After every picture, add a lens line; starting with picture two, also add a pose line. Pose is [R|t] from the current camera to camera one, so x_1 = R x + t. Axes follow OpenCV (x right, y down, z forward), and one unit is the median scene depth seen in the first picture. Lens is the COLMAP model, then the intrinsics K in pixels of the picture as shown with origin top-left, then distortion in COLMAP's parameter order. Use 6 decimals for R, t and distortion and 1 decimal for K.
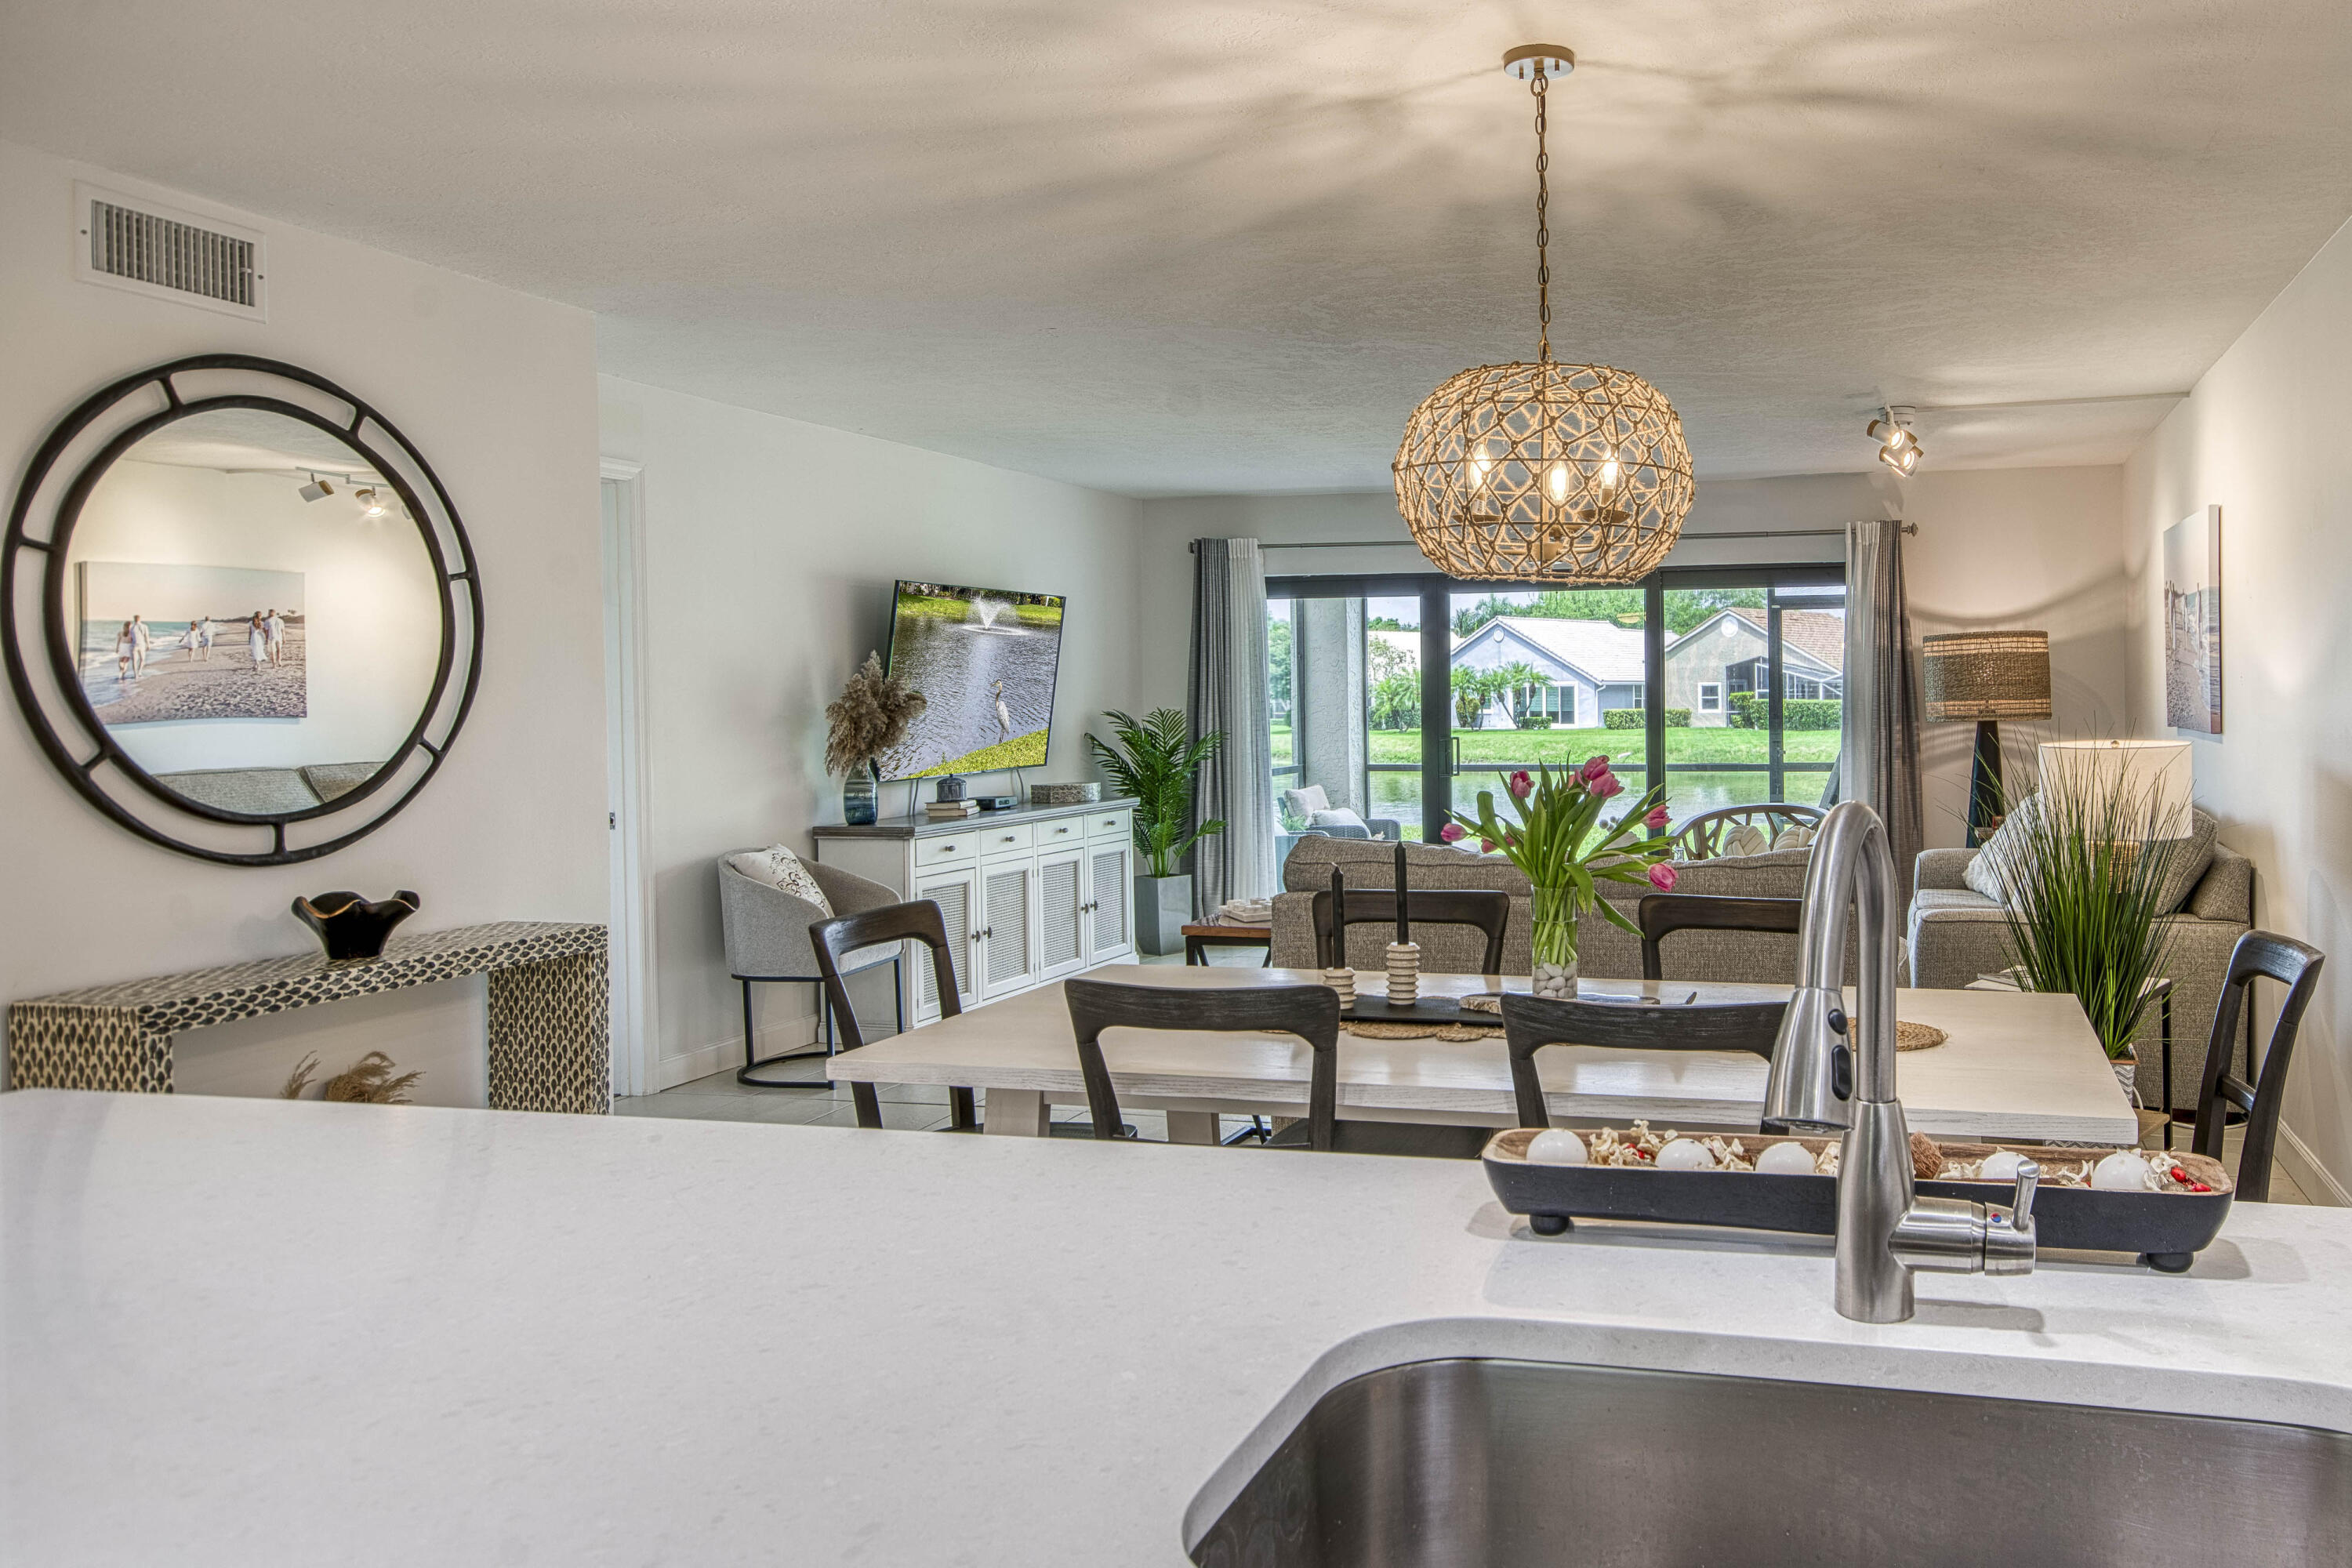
lens RADIAL K [[1746.9, 0, 1512.9], [0, 1746.9, 746.5], [0, 0, 1]] dist [0.000954, 0.004364]
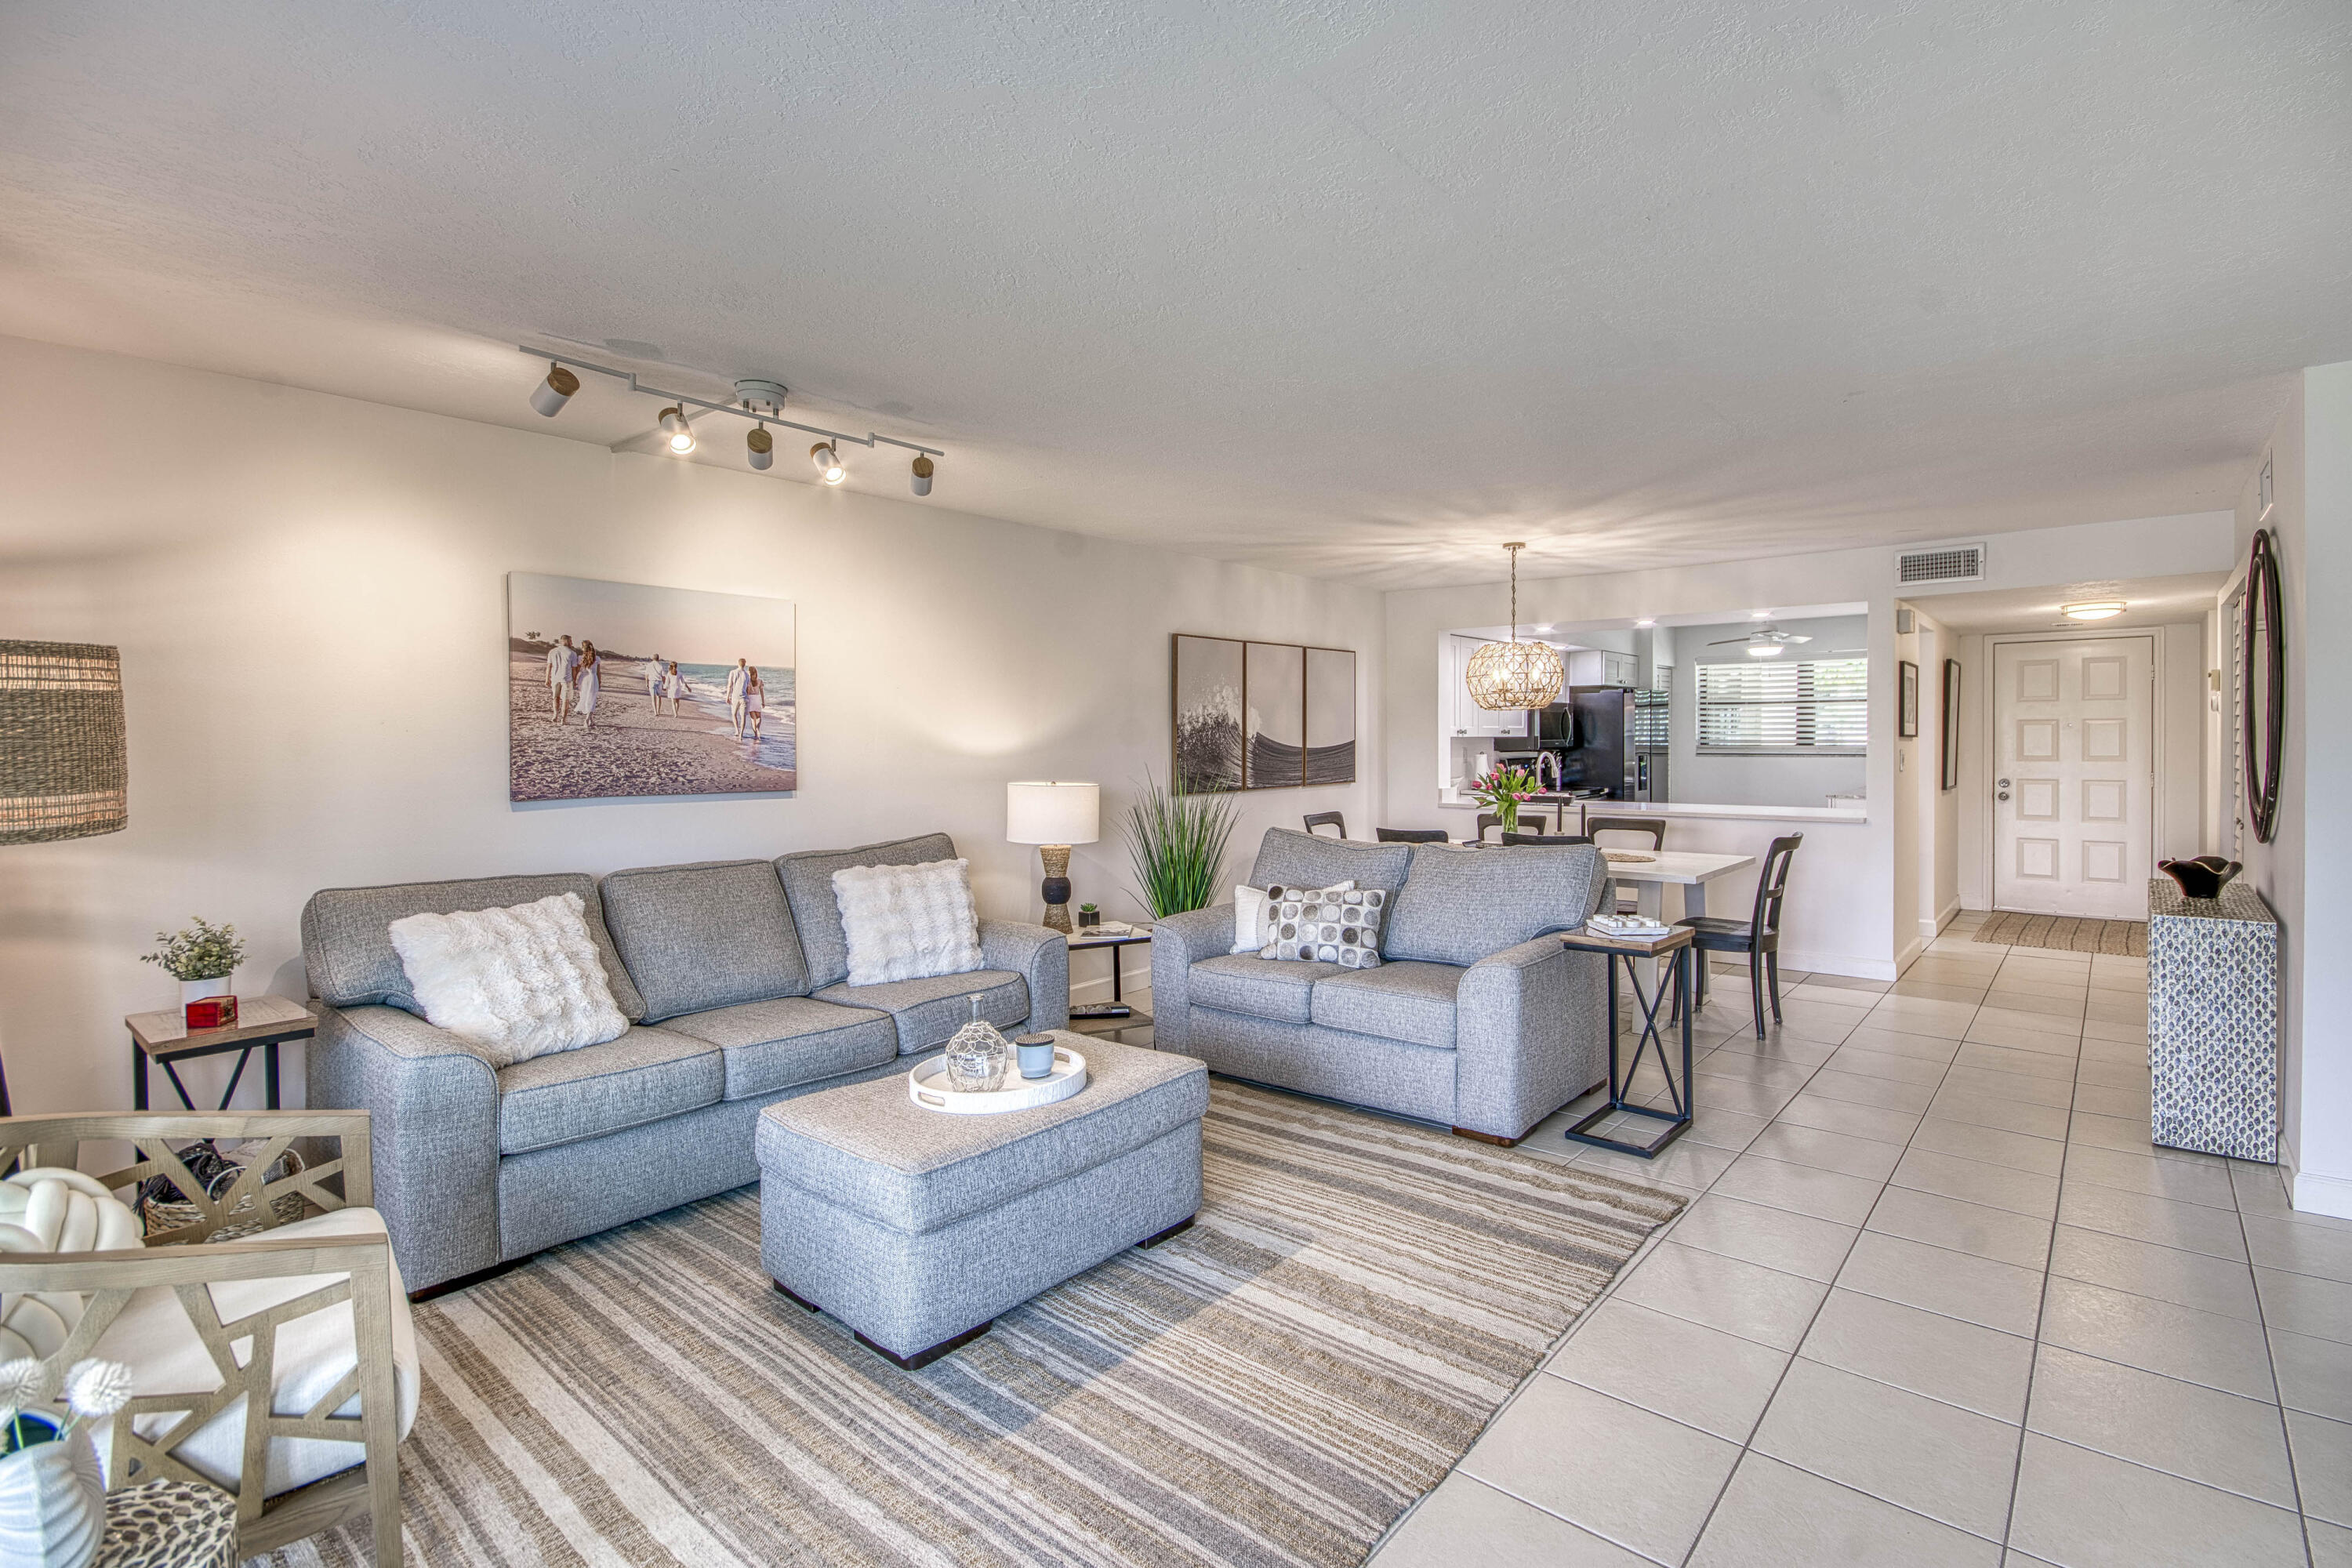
lens RADIAL K [[1097.3, 0, 1201.4], [0, 1097.3, 756.3], [0, 0, 1]] dist [0.001832, -0.000183]
pose [[-0.890785, 0.007414, 0.454364, -0.140310], [0.028364, 0.998824, 0.039310, -0.038126], [-0.453538, 0.047904, -0.889948, 1.122372]]
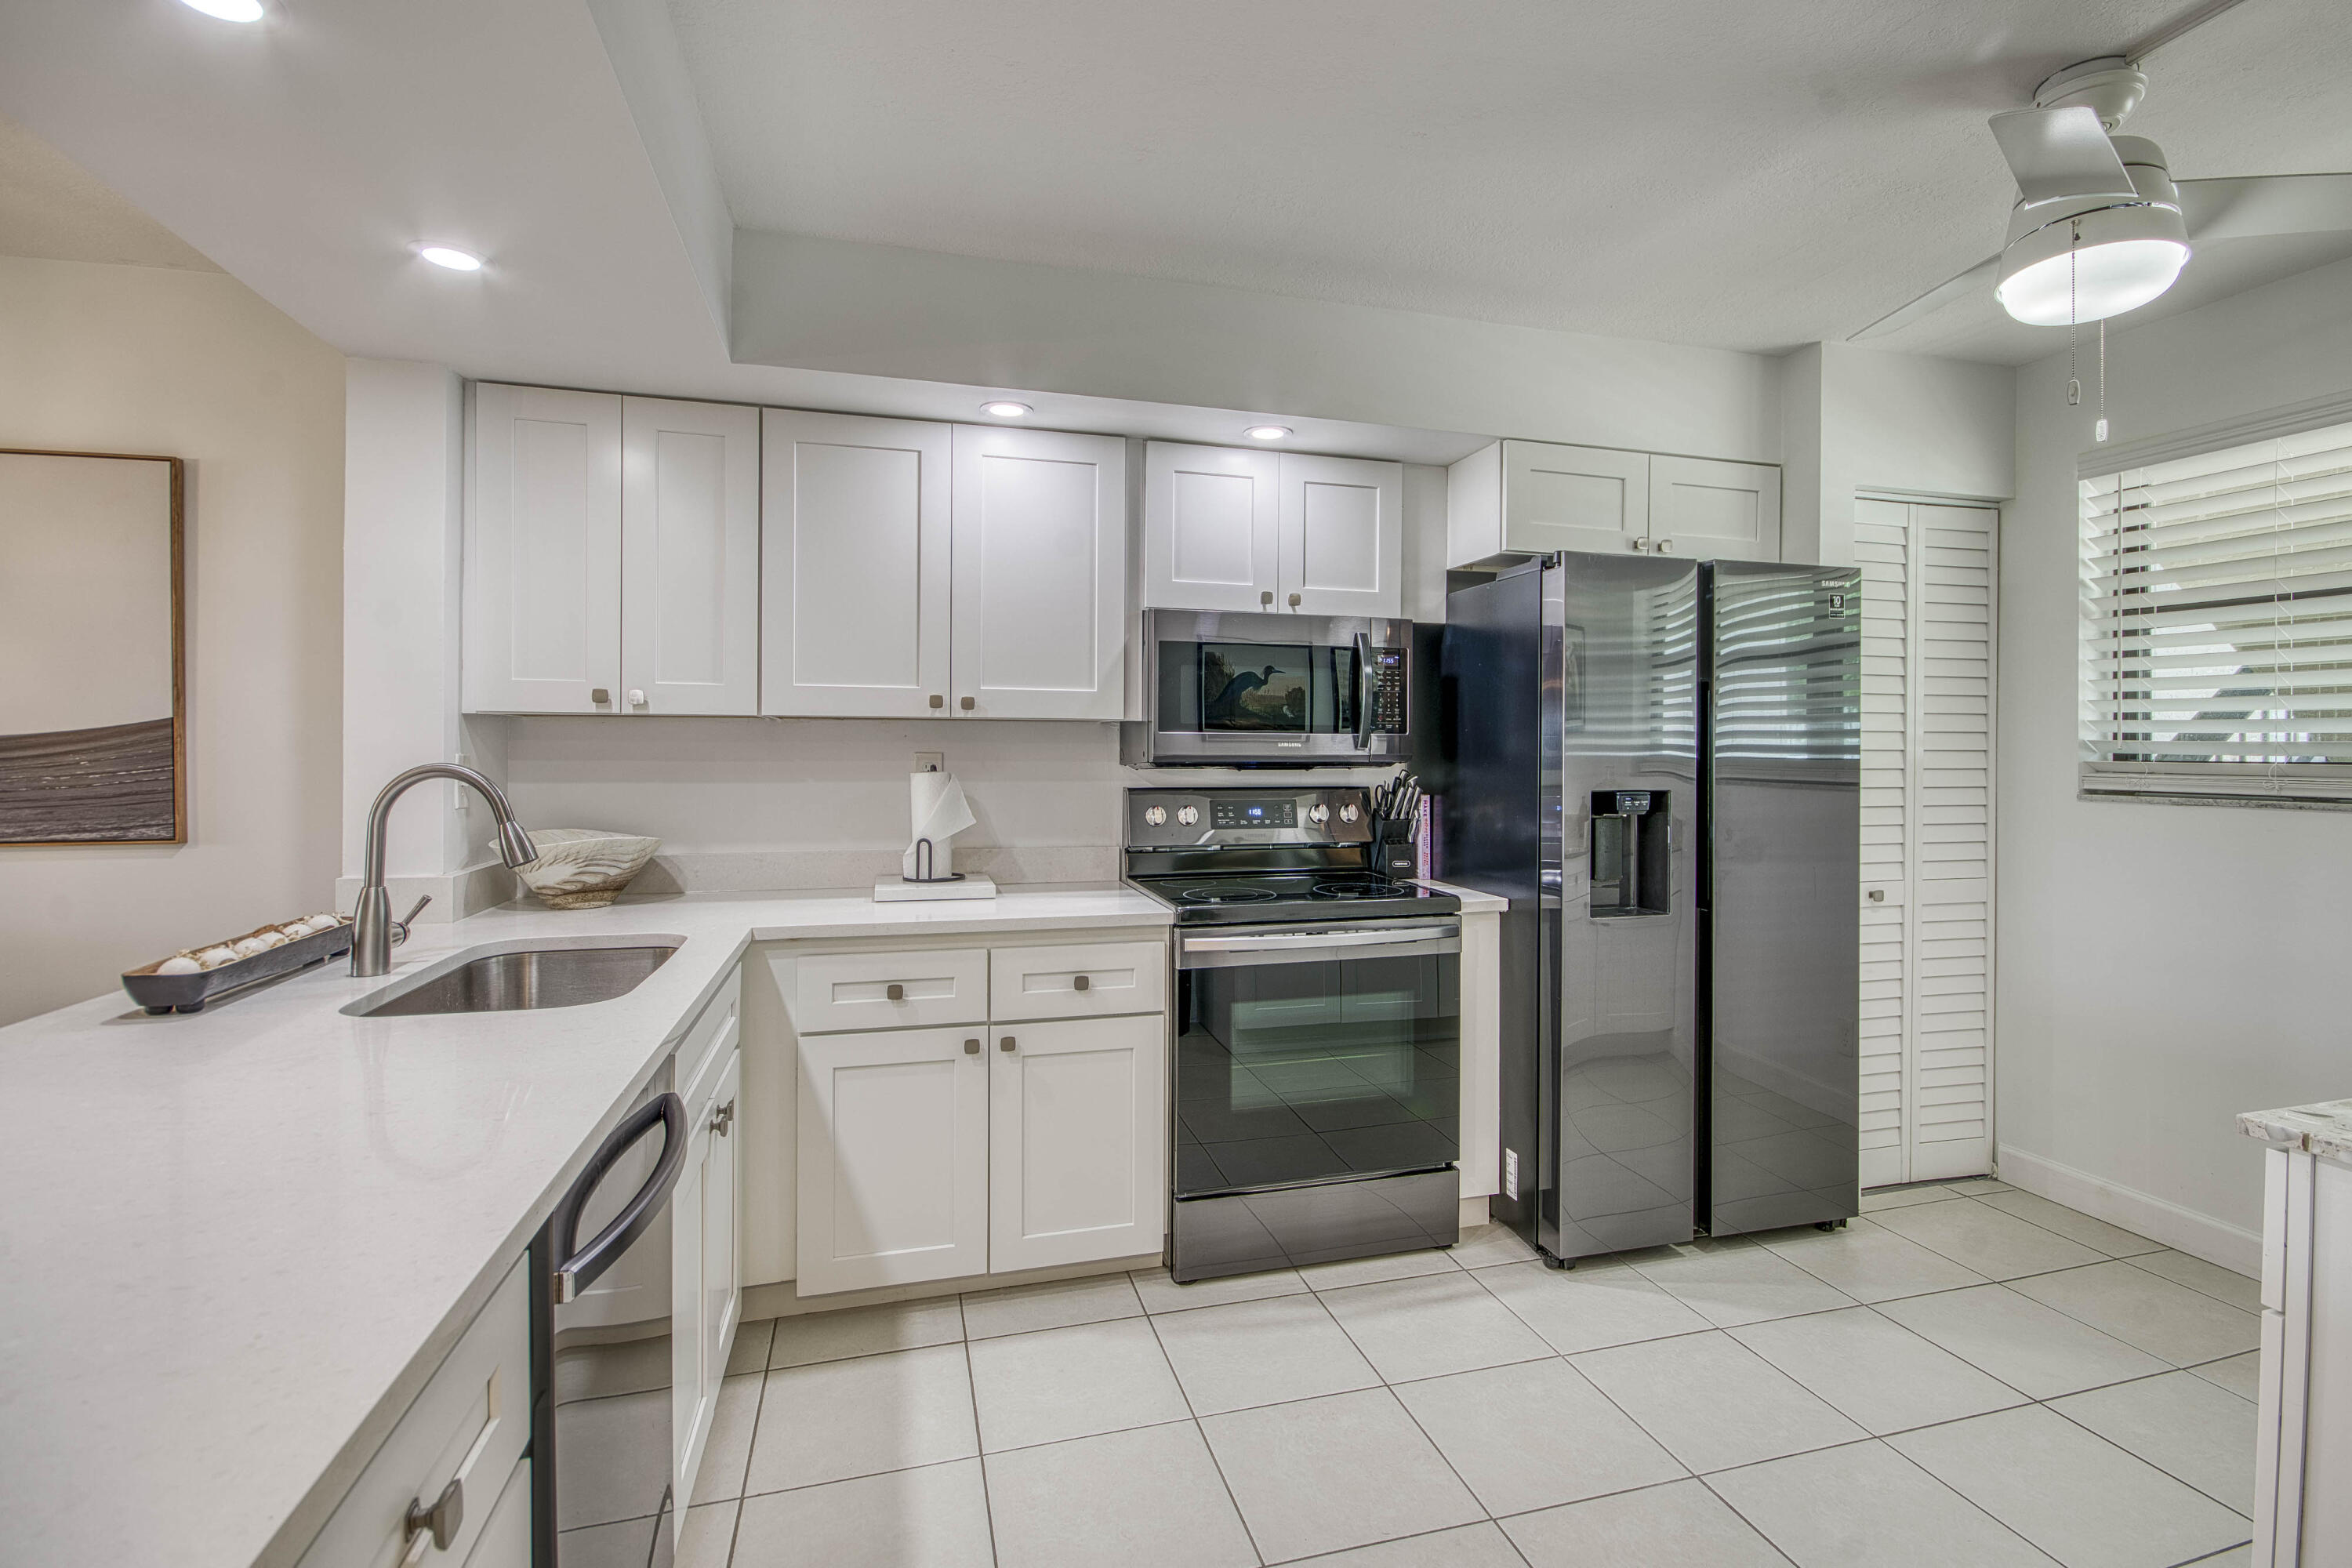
lens RADIAL K [[1097.3, 0, 1201.4], [0, 1097.3, 756.3], [0, 0, 1]] dist [0.001832, -0.000183]
pose [[-0.487376, 0.005122, 0.873177, -0.254936], [0.026722, 0.999602, 0.009052, 0.005237], [-0.872783, 0.027745, -0.487319, 0.108625]]
